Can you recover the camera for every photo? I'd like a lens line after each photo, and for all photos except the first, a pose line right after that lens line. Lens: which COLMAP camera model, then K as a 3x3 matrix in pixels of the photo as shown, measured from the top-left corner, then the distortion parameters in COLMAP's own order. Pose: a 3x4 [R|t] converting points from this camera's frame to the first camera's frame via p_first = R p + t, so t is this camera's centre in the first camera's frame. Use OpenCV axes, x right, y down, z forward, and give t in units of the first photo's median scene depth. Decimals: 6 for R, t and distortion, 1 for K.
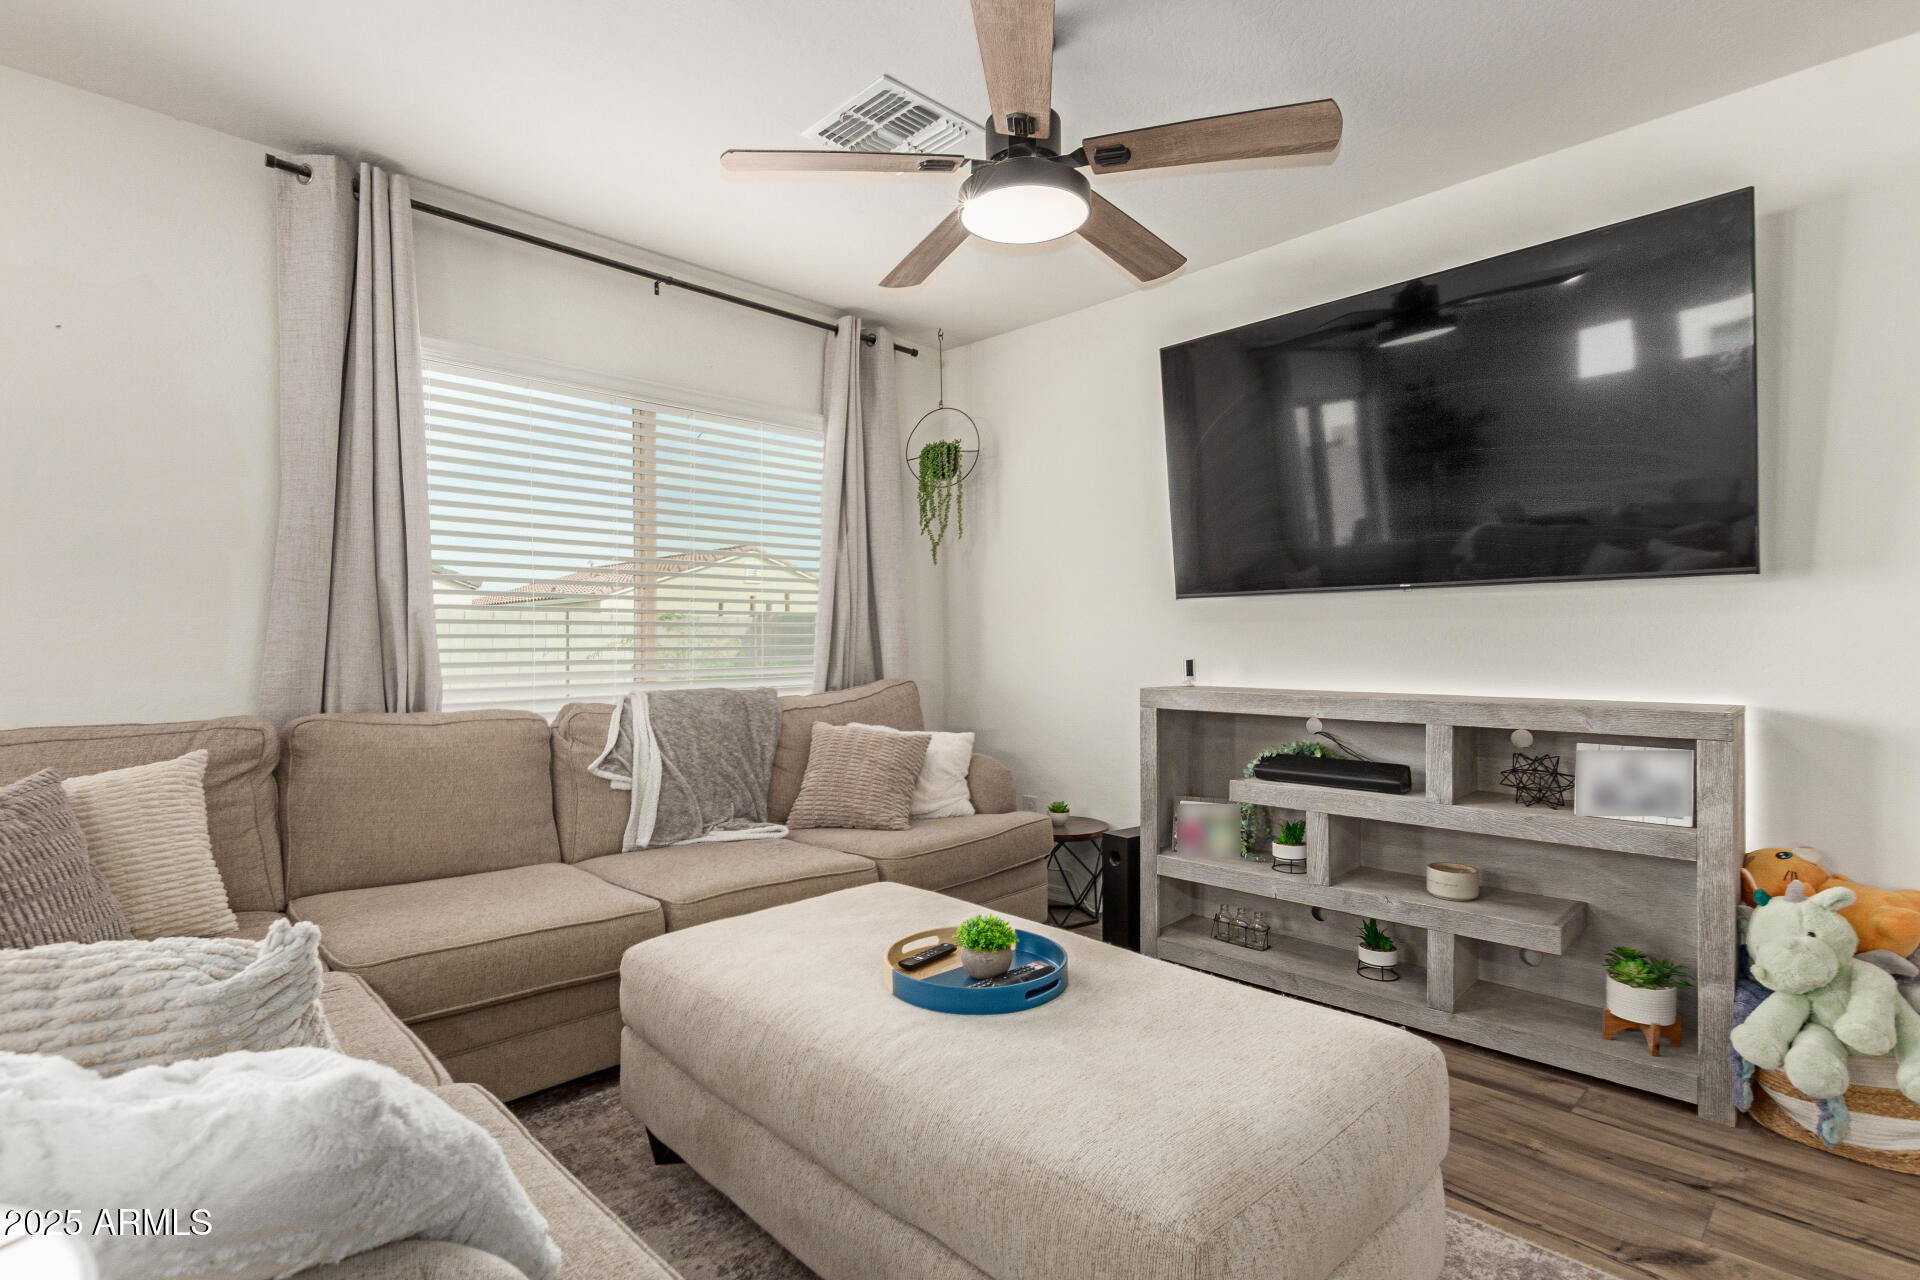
lens RADIAL K [[925.2, 0, 960.0], [0, 925.2, 640.0], [0, 0, 1]] dist [0.001514, 0.000585]
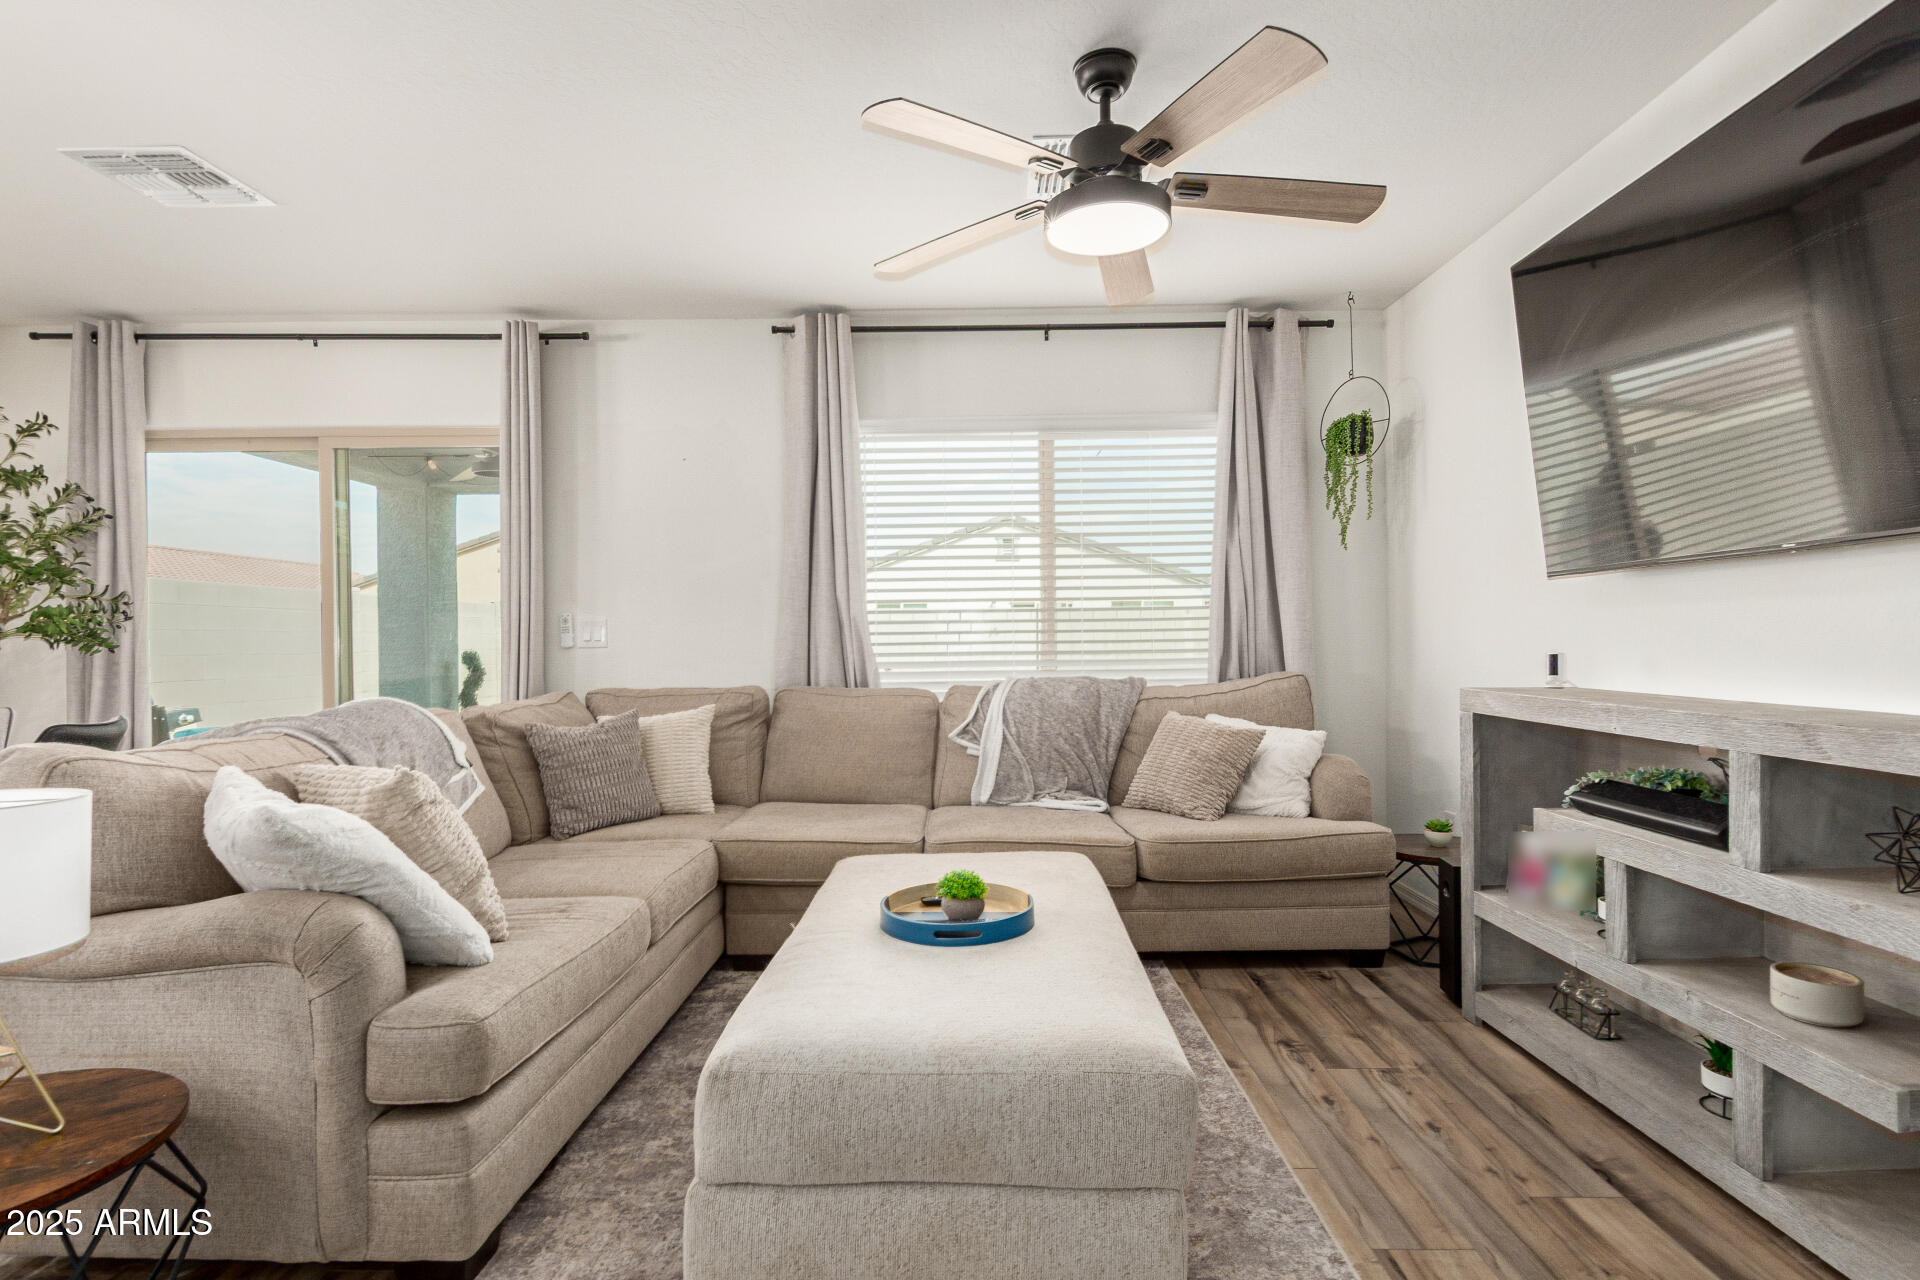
lens RADIAL K [[937.3, 0, 960.0], [0, 937.3, 640.0], [0, 0, 1]] dist [0.001259, 0.000642]
pose [[0.705179, -0.004288, -0.709016, 0.498451], [0.012449, 0.999902, 0.006335, -0.002527], [0.708920, -0.013294, 0.705164, 0.089957]]
